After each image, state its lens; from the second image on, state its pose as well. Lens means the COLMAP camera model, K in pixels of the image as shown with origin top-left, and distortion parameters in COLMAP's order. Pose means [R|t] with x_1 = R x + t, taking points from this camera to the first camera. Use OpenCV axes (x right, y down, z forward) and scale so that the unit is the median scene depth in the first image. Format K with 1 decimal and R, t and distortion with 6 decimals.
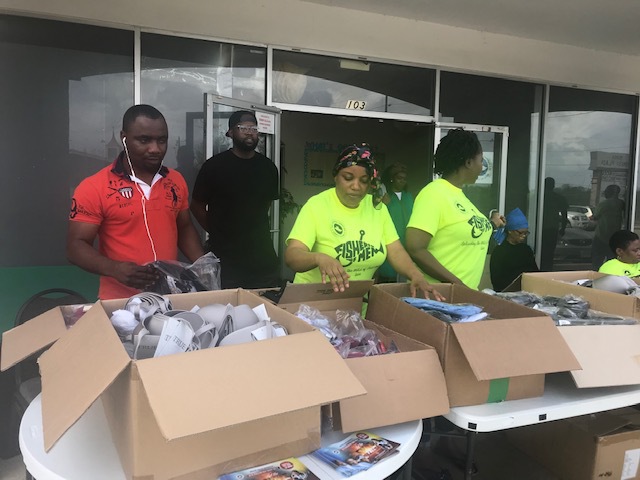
lens RADIAL K [[524.7, 0, 321.3], [0, 524.7, 249.8], [0, 0, 1]] dist [0.013988, -0.004714]
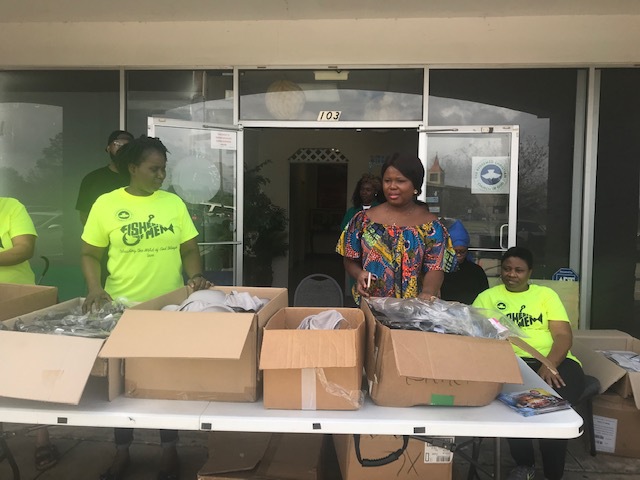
lens RADIAL K [[524.7, 0, 321.3], [0, 524.7, 249.8], [0, 0, 1]] dist [0.013988, -0.004714]
pose [[0.897182, 0.023758, -0.441022, 0.483733], [-0.040915, 0.998729, -0.029432, 0.000145], [0.439762, 0.044450, 0.897014, 0.136892]]
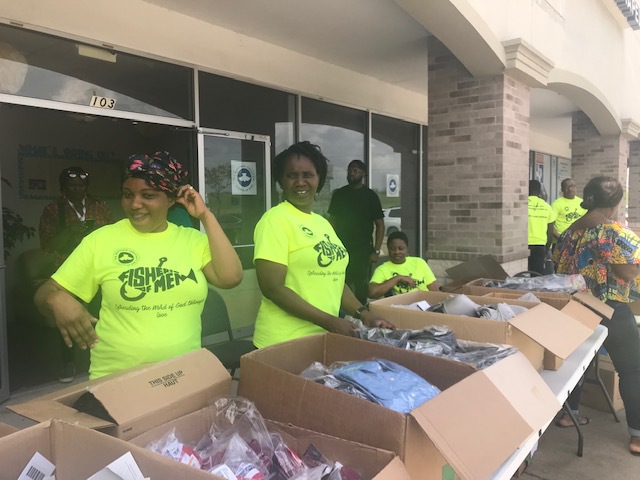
lens RADIAL K [[528.2, 0, 320.0], [0, 528.2, 240.0], [0, 0, 1]] dist [0.003458, -0.000775]
pose [[0.863188, -0.063161, 0.500916, -0.066599], [0.077053, 0.997002, -0.007065, -0.032034], [-0.498968, 0.044696, 0.865467, 0.135412]]
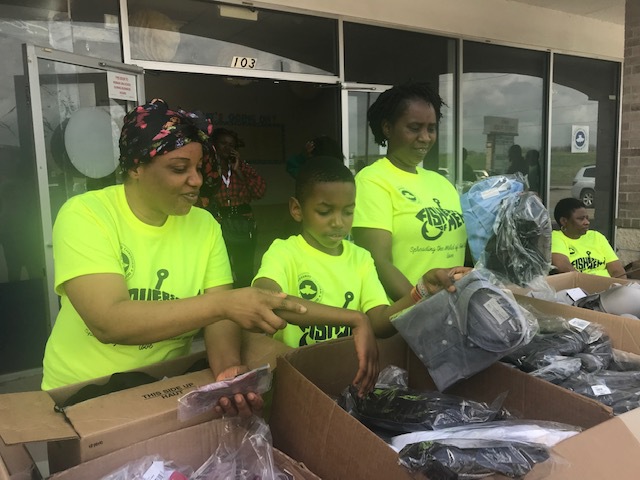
lens RADIAL K [[532.5, 0, 319.5], [0, 532.5, 230.1], [0, 0, 1]] dist [0.007955, -0.001628]
pose [[0.981119, -0.069008, 0.180673, 0.015191], [0.066510, 0.997588, 0.019857, -0.030810], [-0.181607, -0.007466, 0.983343, 0.181403]]
